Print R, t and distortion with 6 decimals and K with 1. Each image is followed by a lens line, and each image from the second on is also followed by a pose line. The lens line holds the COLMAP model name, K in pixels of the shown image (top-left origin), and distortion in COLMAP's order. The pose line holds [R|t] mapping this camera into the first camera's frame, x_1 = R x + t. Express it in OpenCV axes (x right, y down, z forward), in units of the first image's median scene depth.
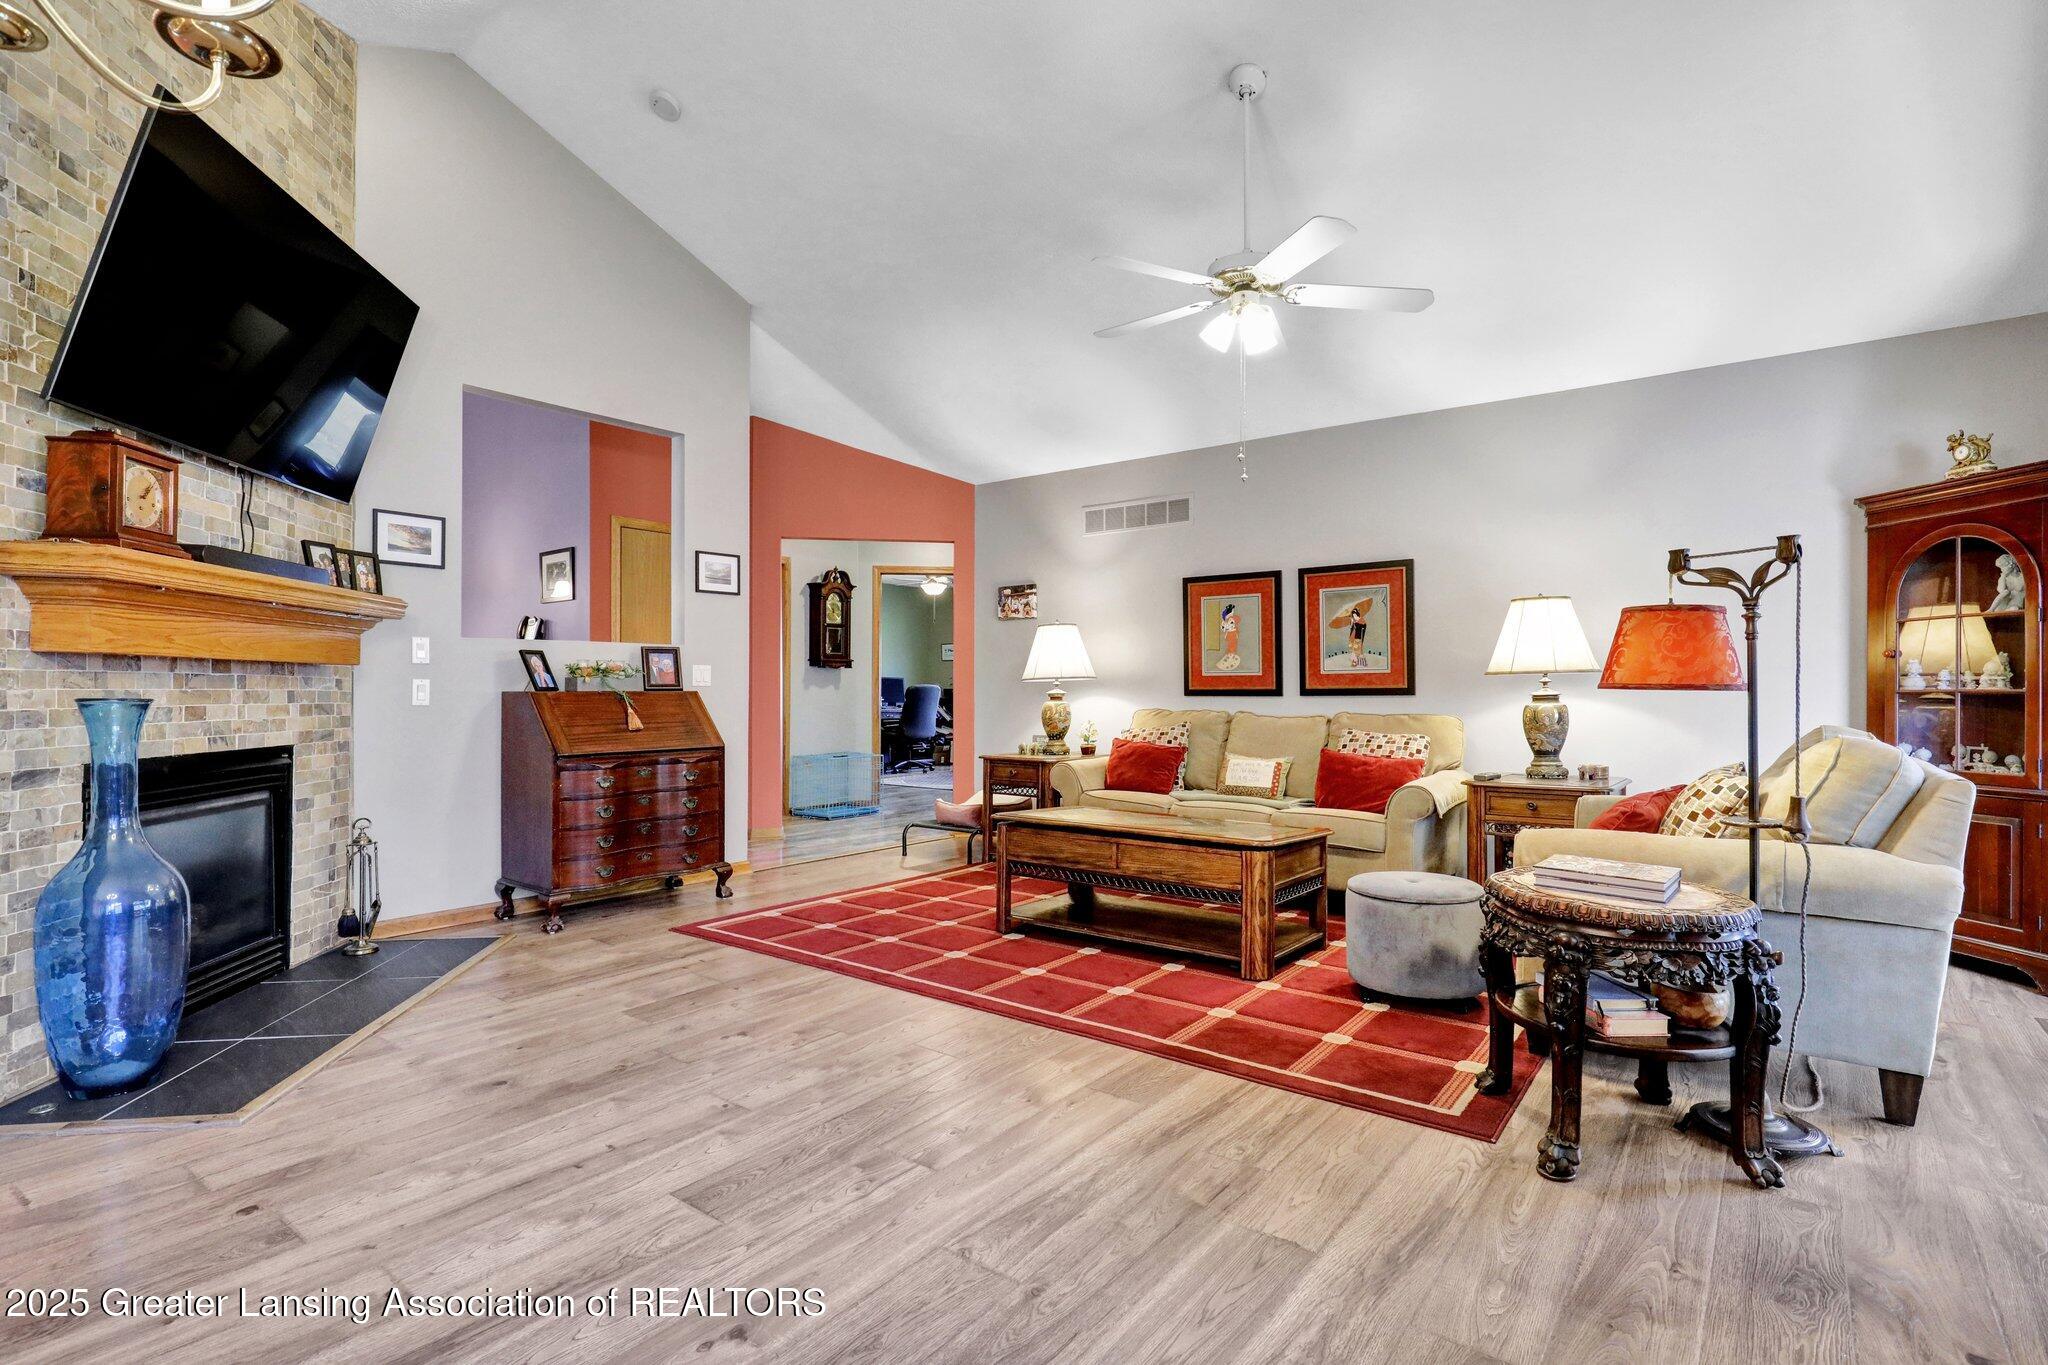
lens RADIAL K [[995.1, 0, 1026.9], [0, 995.1, 689.3], [0, 0, 1]] dist [0.000382, -0.000009]
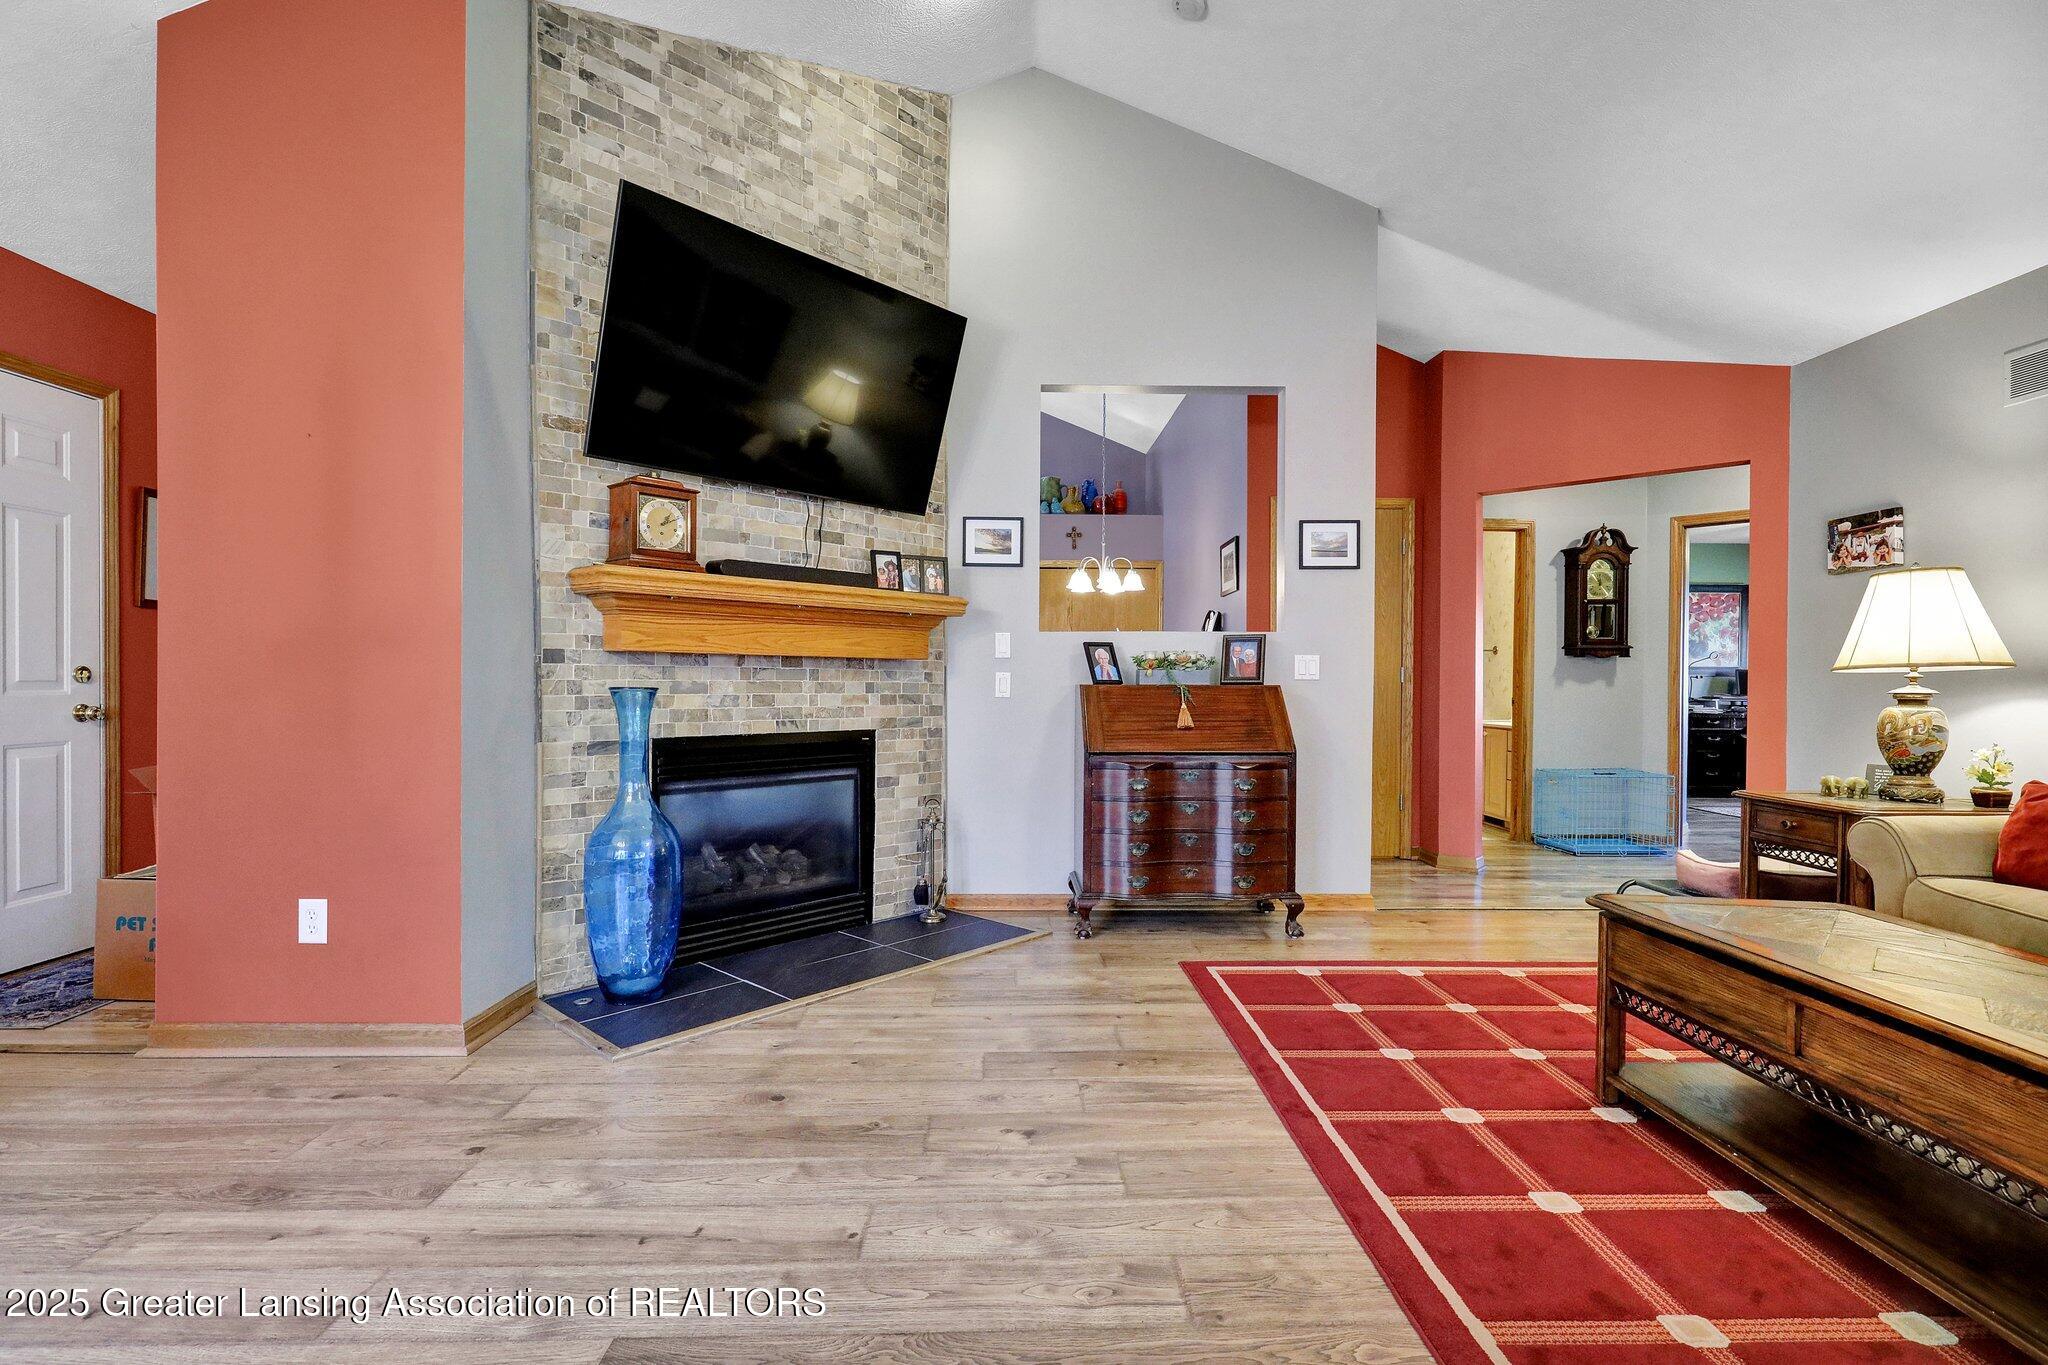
lens RADIAL K [[952.1, 0, 1019.9], [0, 952.1, 687.7], [0, 0, 1]] dist [0.000927, -0.000118]
pose [[0.624214, 0.006162, -0.781229, 0.216520], [-0.004485, 0.999981, 0.004304, 0.001709], [0.781240, 0.000817, 0.624230, 0.422748]]
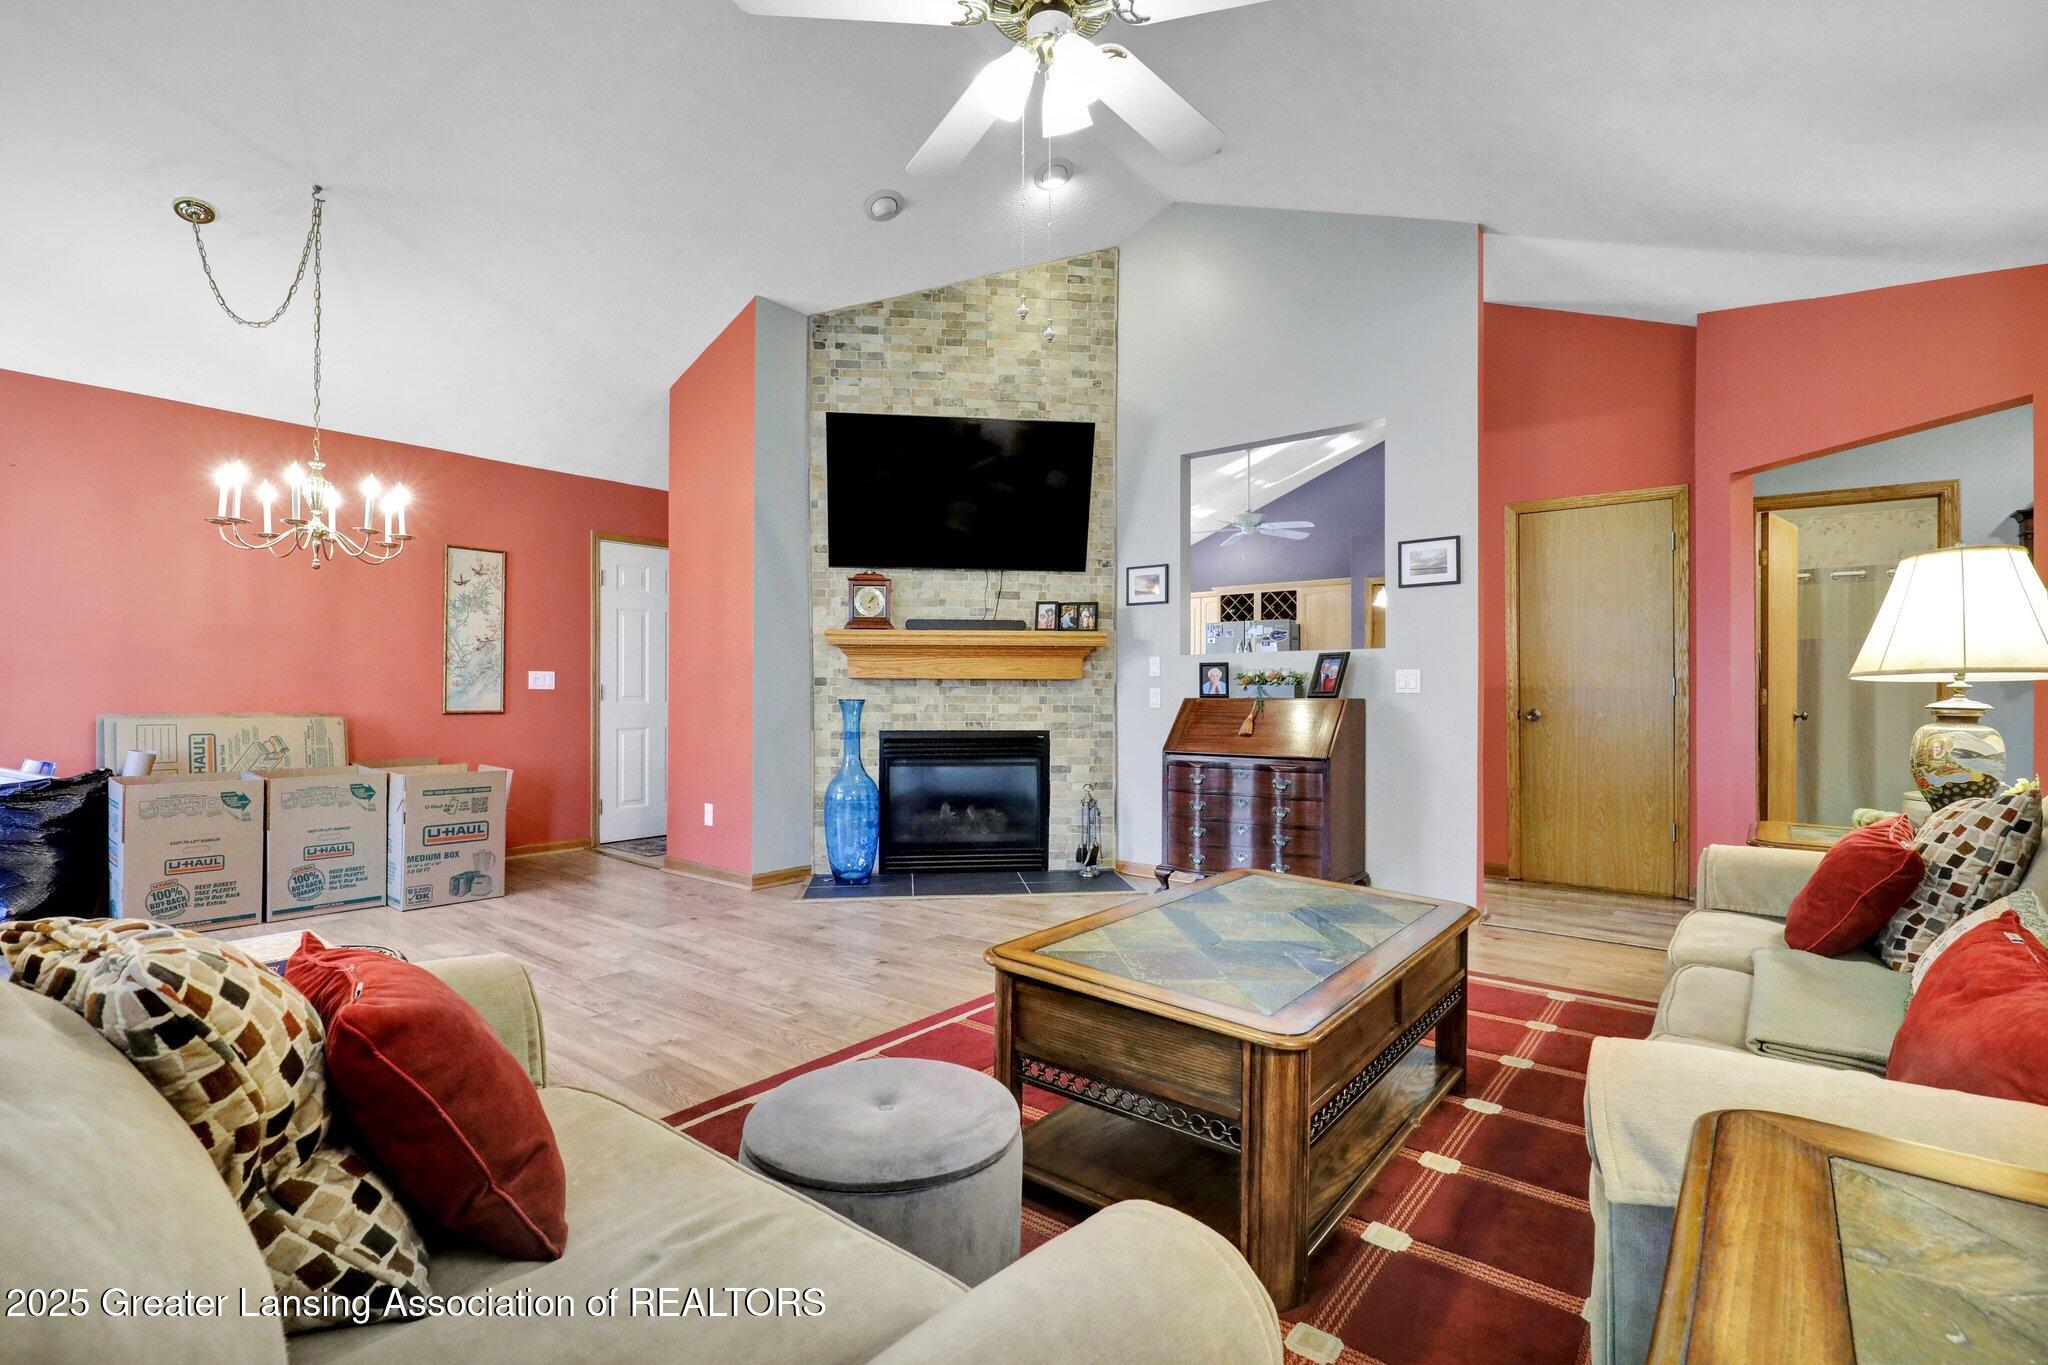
lens RADIAL K [[947.5, 0, 1024.1], [0, 947.5, 690.4], [0, 0, 1]] dist [-0.001289, 0.000569]
pose [[-0.025002, -0.004758, -0.999676, 0.737302], [-0.002941, 0.999985, -0.004686, -0.001002], [0.999683, 0.002823, -0.025015, 0.950594]]
